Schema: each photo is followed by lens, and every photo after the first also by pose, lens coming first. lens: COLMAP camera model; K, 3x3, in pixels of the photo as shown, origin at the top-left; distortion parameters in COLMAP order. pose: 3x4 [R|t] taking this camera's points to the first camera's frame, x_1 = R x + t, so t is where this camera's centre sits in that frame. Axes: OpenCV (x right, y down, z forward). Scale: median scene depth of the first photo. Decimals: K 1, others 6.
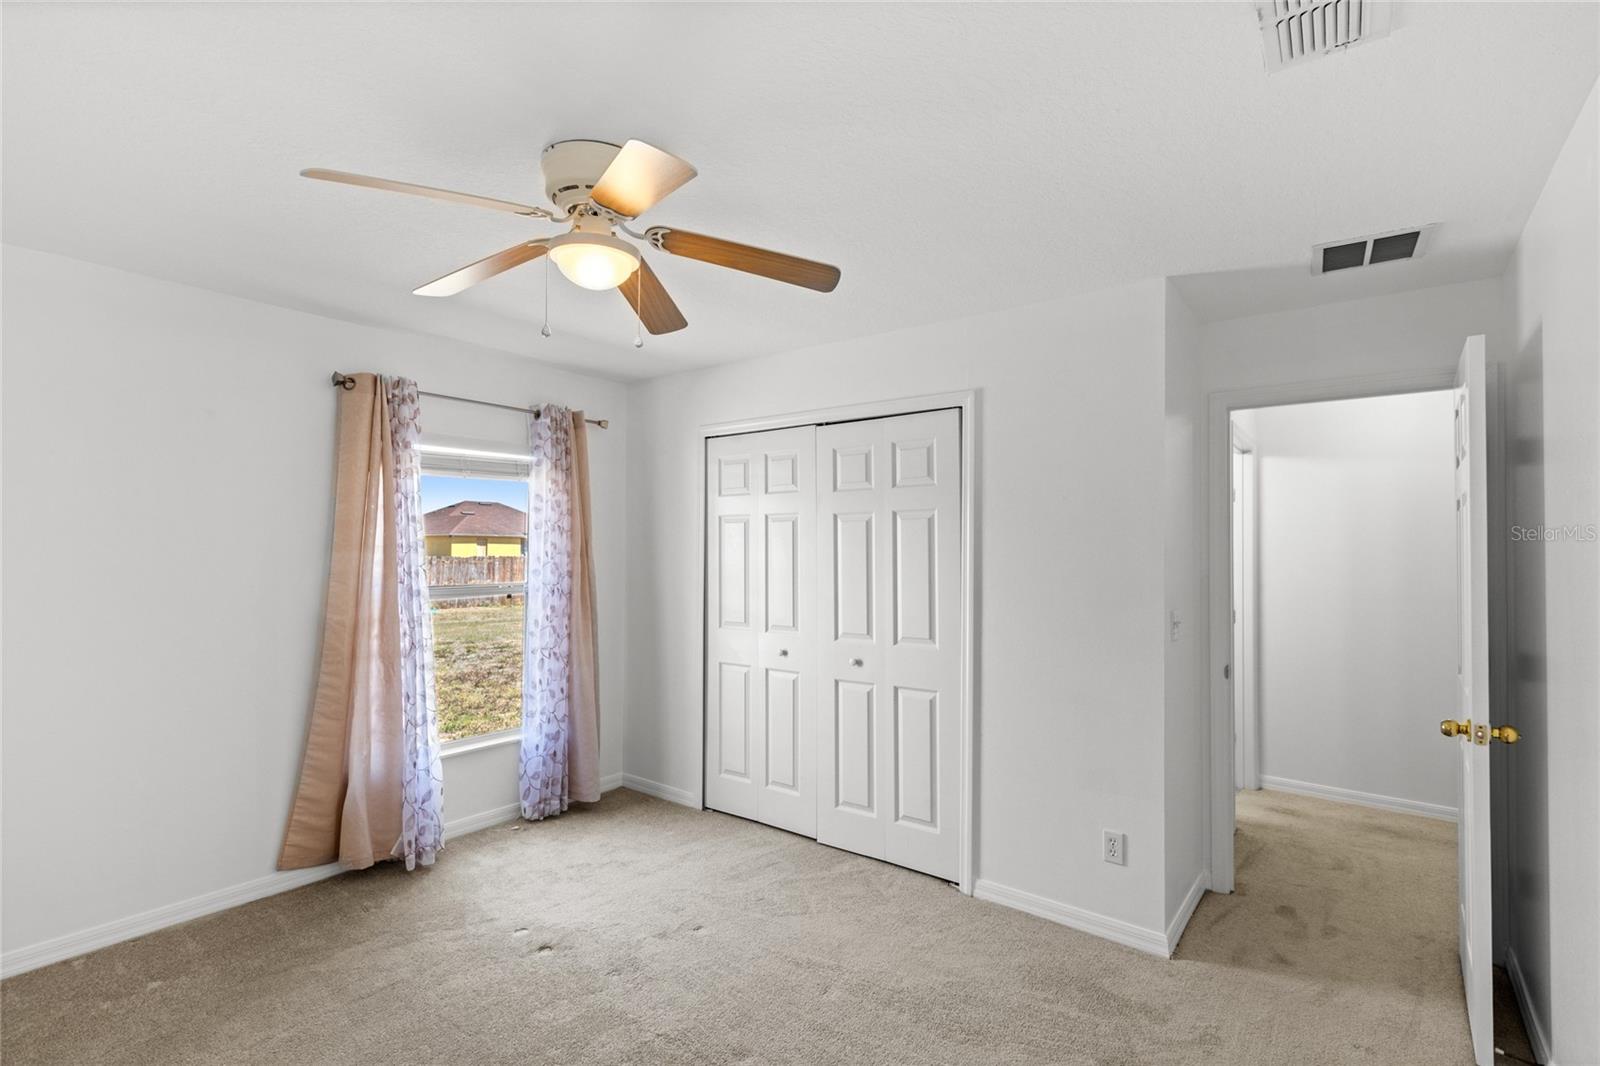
lens RADIAL K [[742.5, 0, 788.7], [0, 742.5, 540.4], [0, 0, 1]] dist [0.001429, 0.000296]
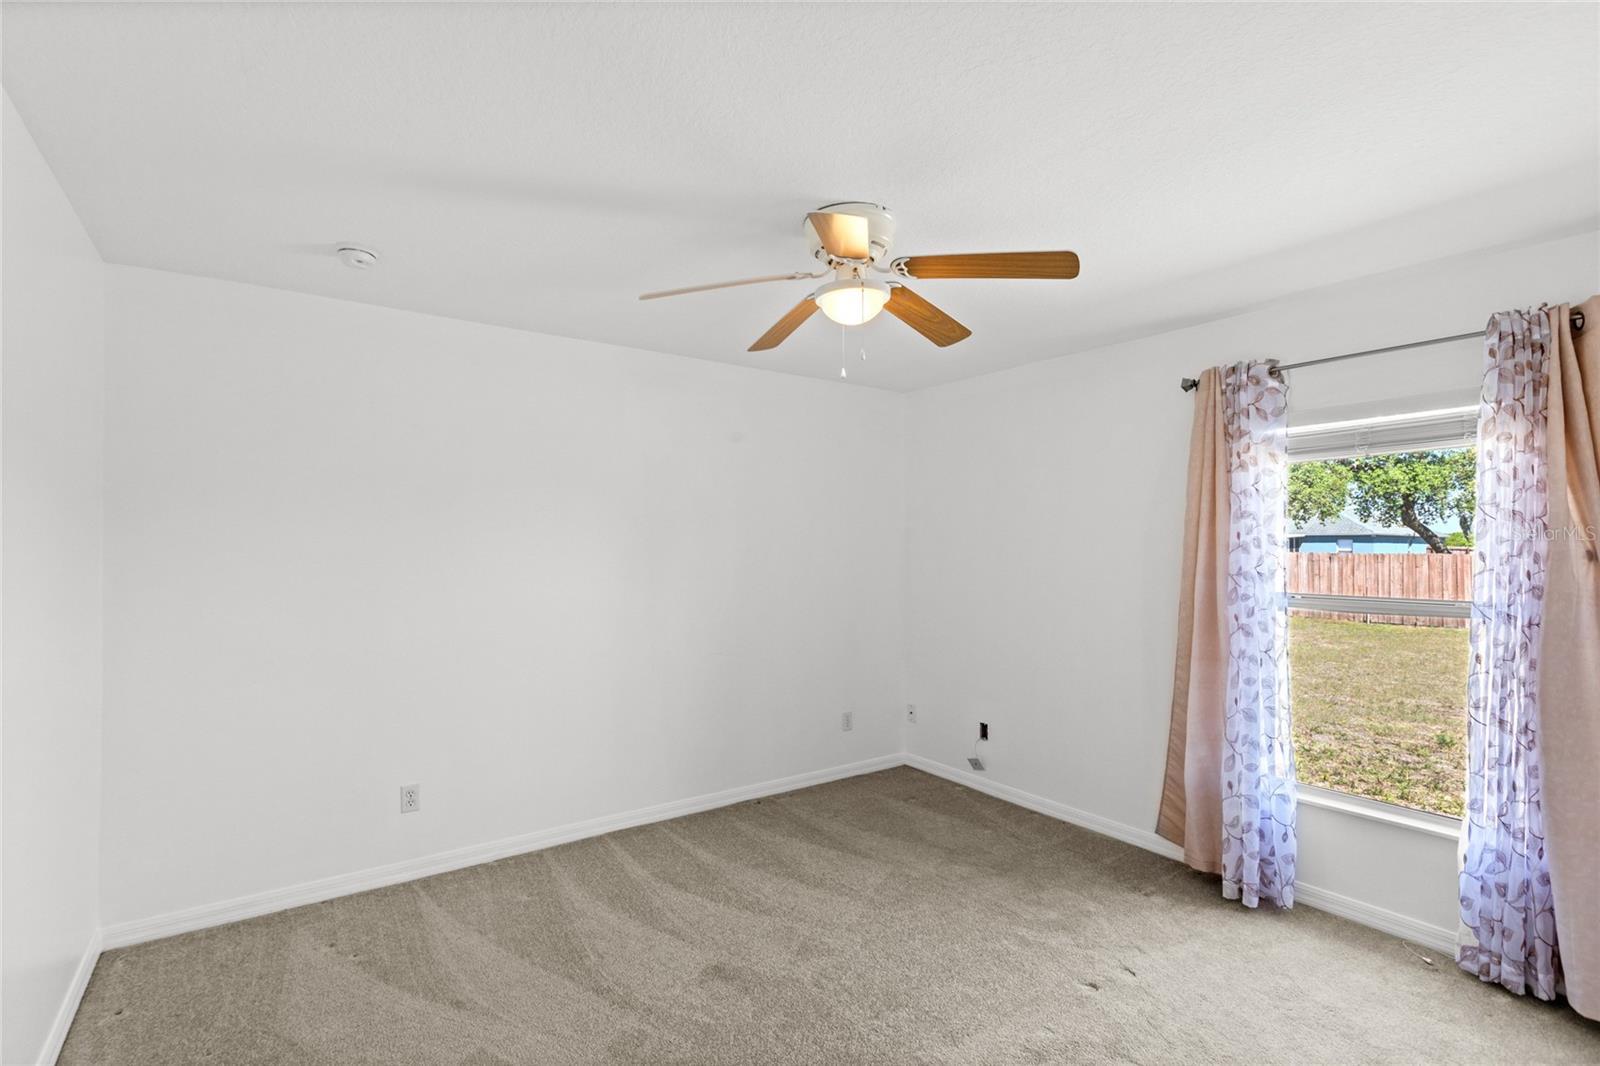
lens RADIAL K [[742.5, 0, 788.7], [0, 742.5, 540.4], [0, 0, 1]] dist [0.001429, 0.000296]
pose [[-0.290053, -0.012035, -0.956935, 0.495023], [0.008692, 0.999847, -0.015210, 0.009860], [0.956971, -0.012730, -0.289904, 0.699997]]
